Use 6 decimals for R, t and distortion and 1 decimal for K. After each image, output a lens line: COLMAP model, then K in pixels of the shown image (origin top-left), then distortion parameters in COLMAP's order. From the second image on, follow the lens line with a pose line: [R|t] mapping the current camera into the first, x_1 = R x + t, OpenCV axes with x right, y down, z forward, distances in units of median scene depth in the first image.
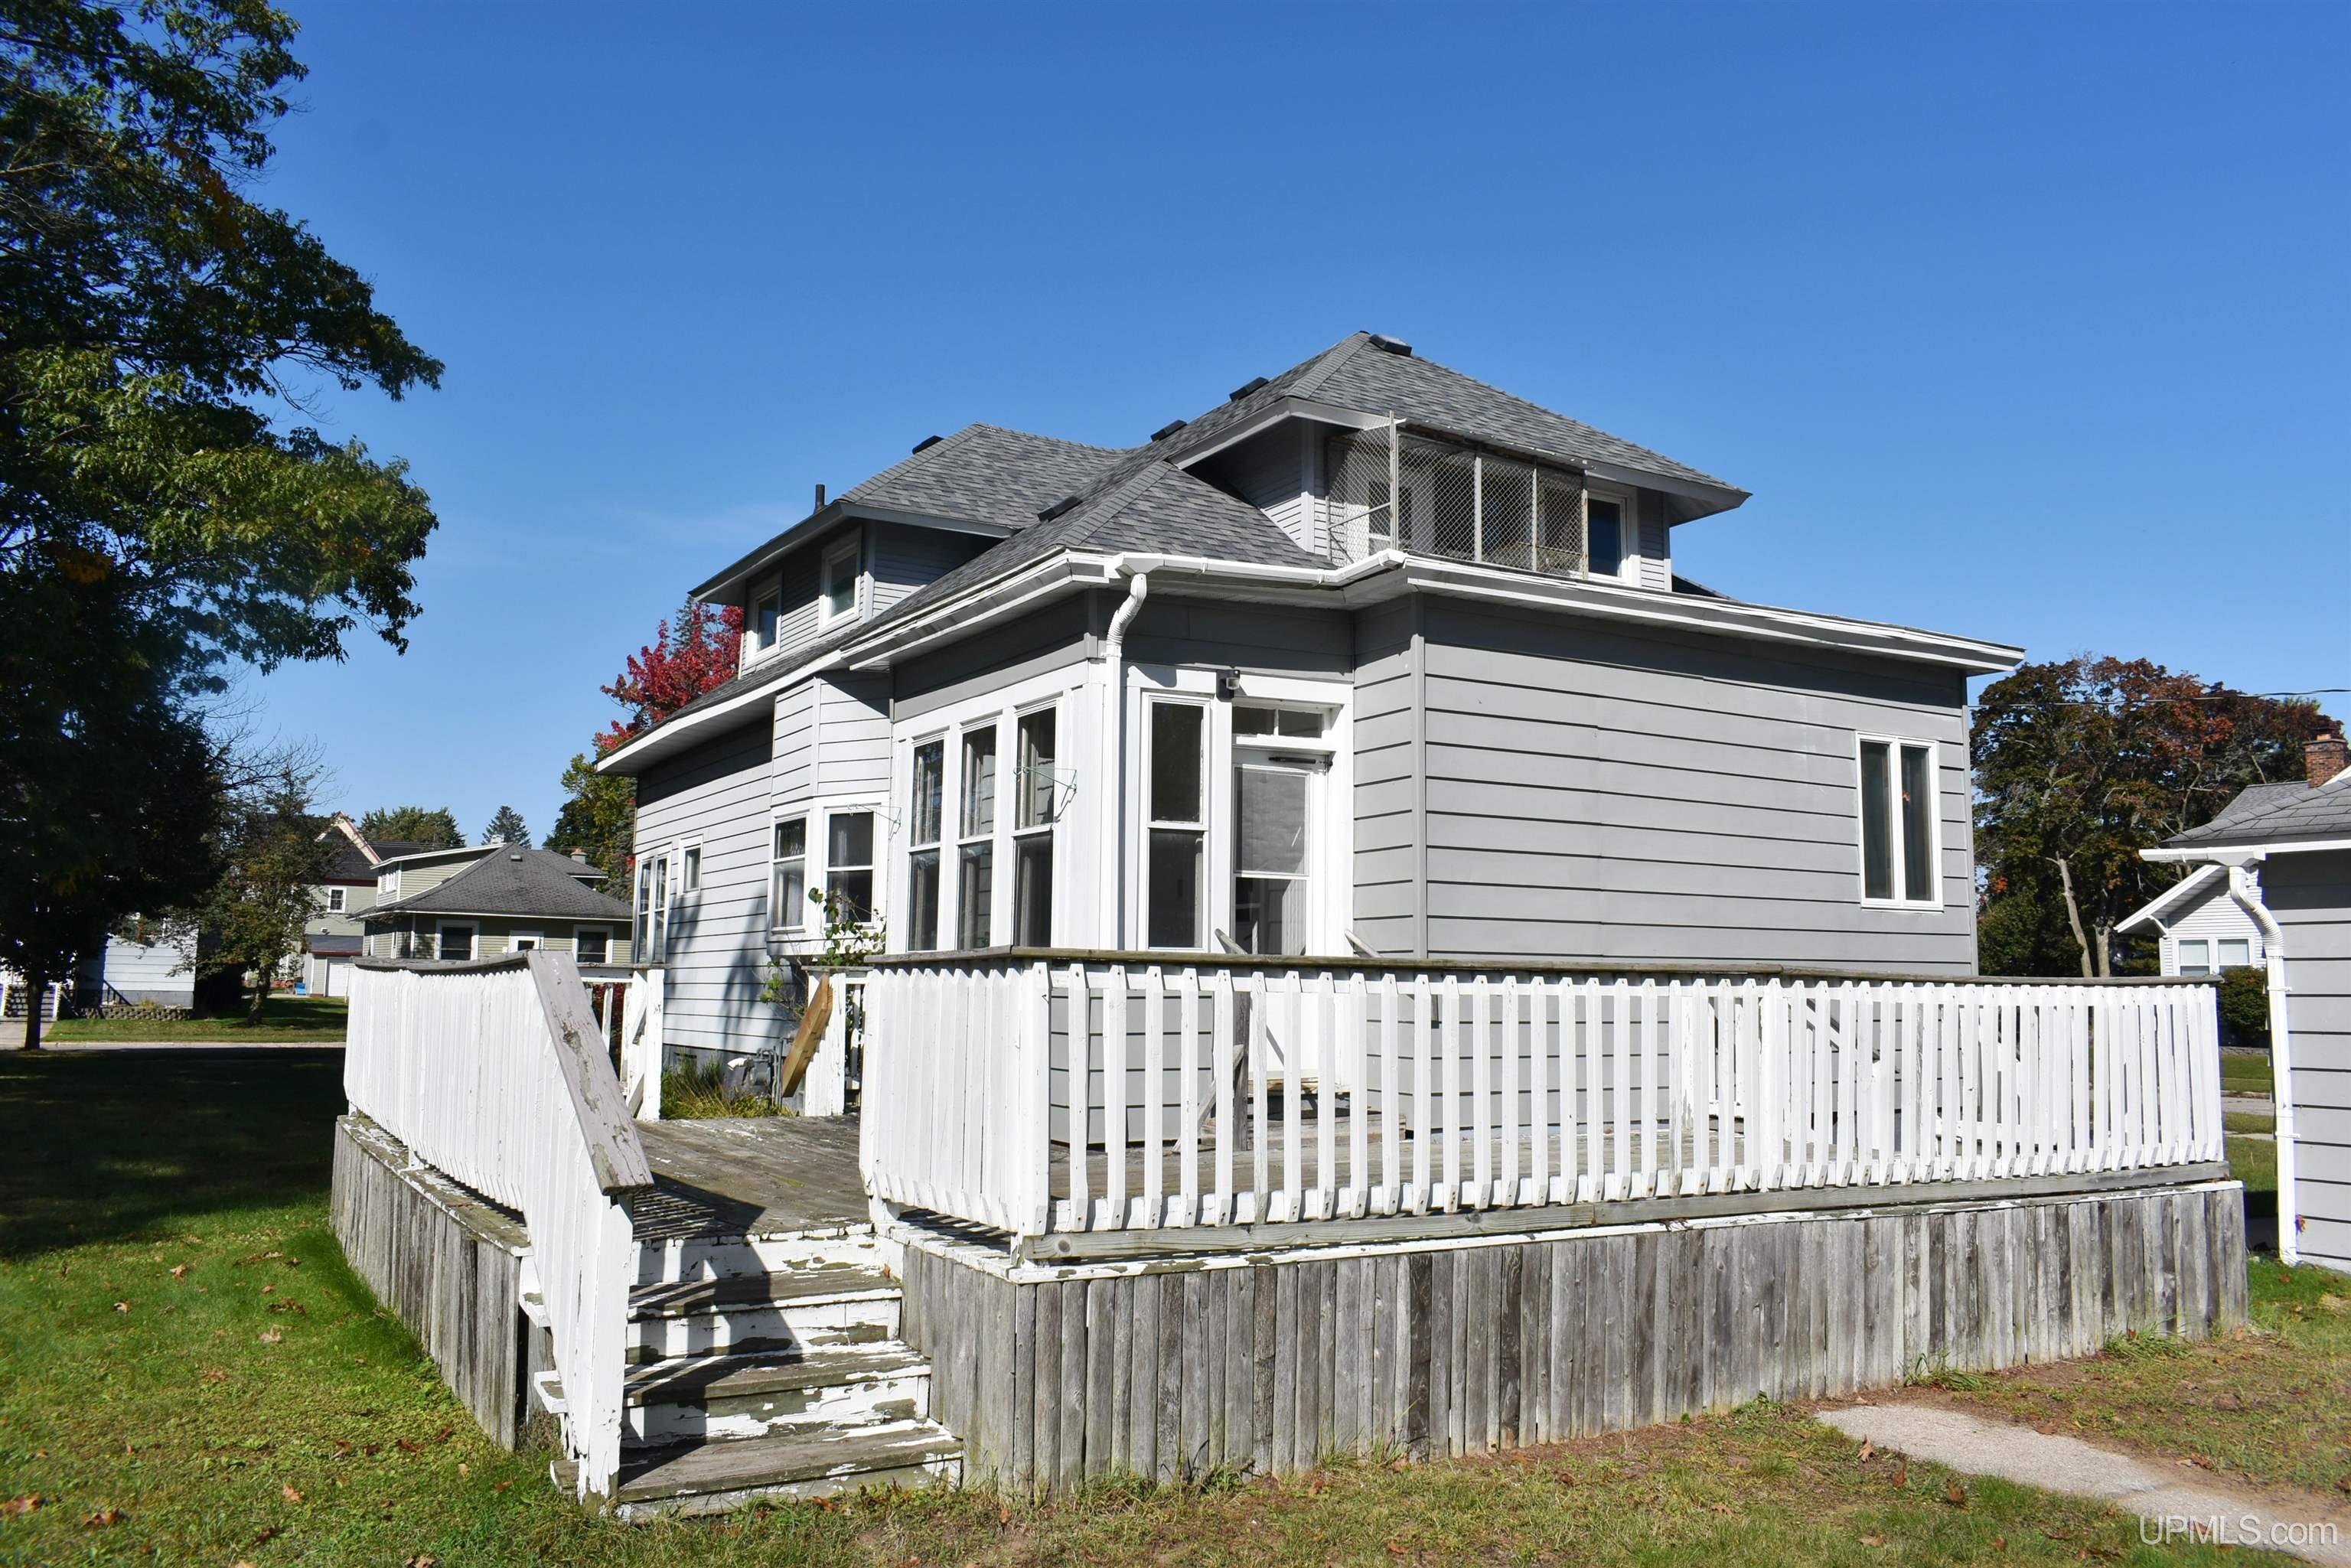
lens RADIAL K [[1833.5, 0, 1178.1], [0, 1833.5, 780.8], [0, 0, 1]] dist [-0.011517, -0.002398]
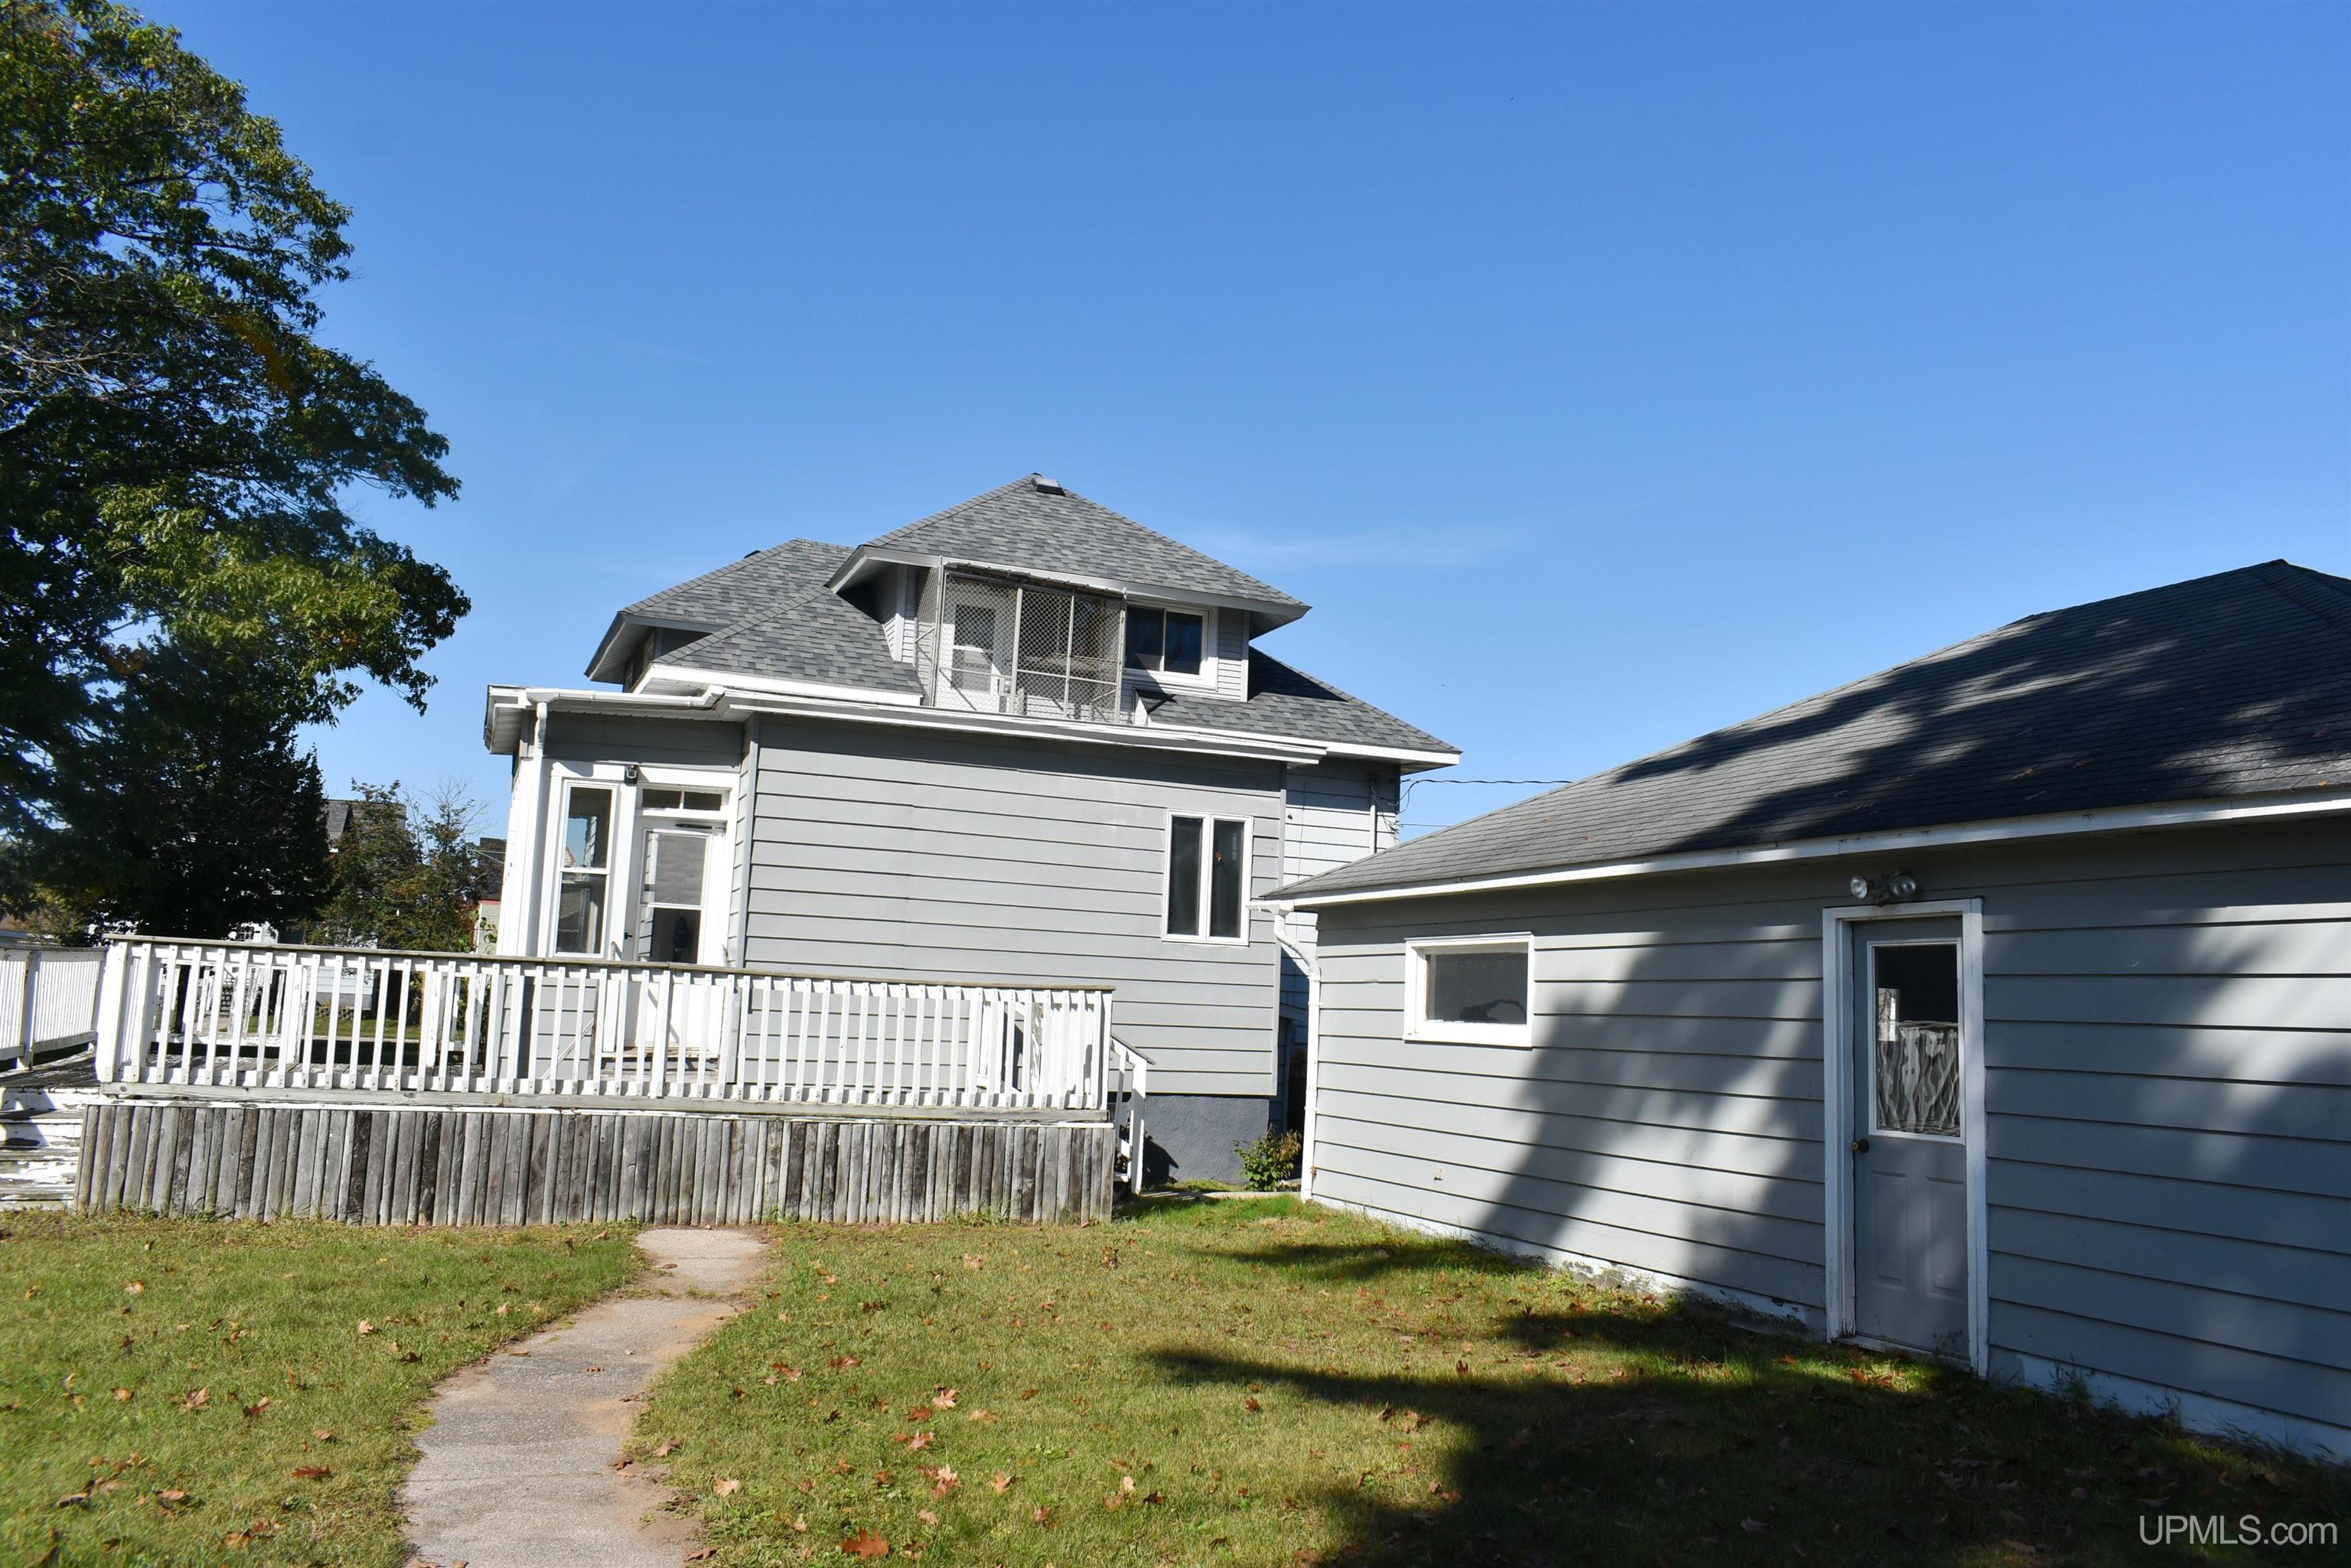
lens RADIAL K [[1866.6, 0, 1178.7], [0, 1866.6, 777.1], [0, 0, 1]] dist [-0.012137, 0.010049]
pose [[0.988210, 0.011620, -0.152663, 0.676556], [-0.014764, 0.999701, -0.019477, -0.027756], [0.152391, 0.021501, 0.988086, -0.397576]]
